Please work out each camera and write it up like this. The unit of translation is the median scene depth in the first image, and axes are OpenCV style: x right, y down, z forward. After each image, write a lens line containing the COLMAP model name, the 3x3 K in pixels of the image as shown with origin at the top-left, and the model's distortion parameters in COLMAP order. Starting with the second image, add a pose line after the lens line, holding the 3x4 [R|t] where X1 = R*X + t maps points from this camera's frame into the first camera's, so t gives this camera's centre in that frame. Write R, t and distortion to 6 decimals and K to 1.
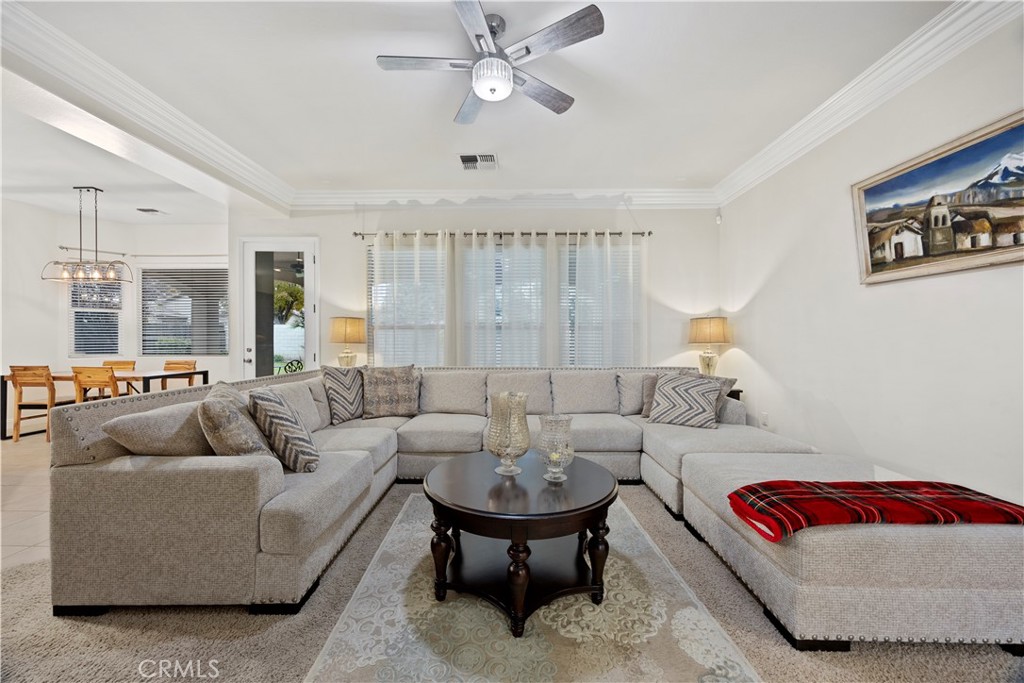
lens RADIAL K [[390.7, 0, 513.9], [0, 390.7, 341.8], [0, 0, 1]] dist [-0.001250, -0.000072]
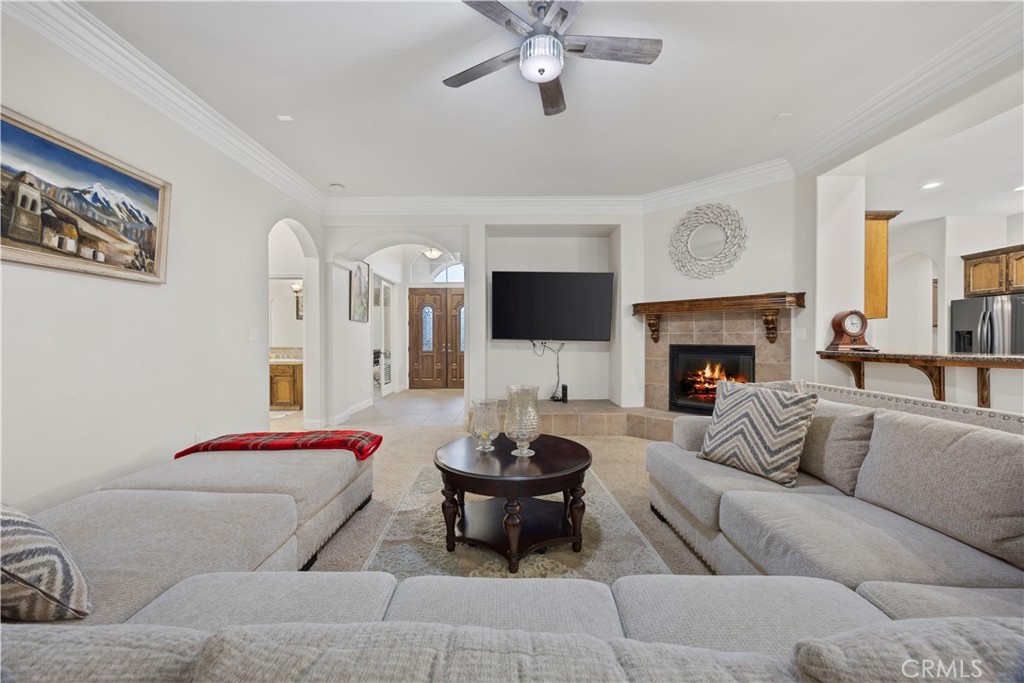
lens RADIAL K [[390.7, 0, 512.5], [0, 390.7, 339.8], [0, 0, 1]] dist [-0.001250, -0.000072]
pose [[-0.999917, -0.000037, -0.012905, 0.024210], [-0.000144, 0.999965, 0.008362, -0.013516], [0.012905, 0.008363, -0.999882, 1.932073]]
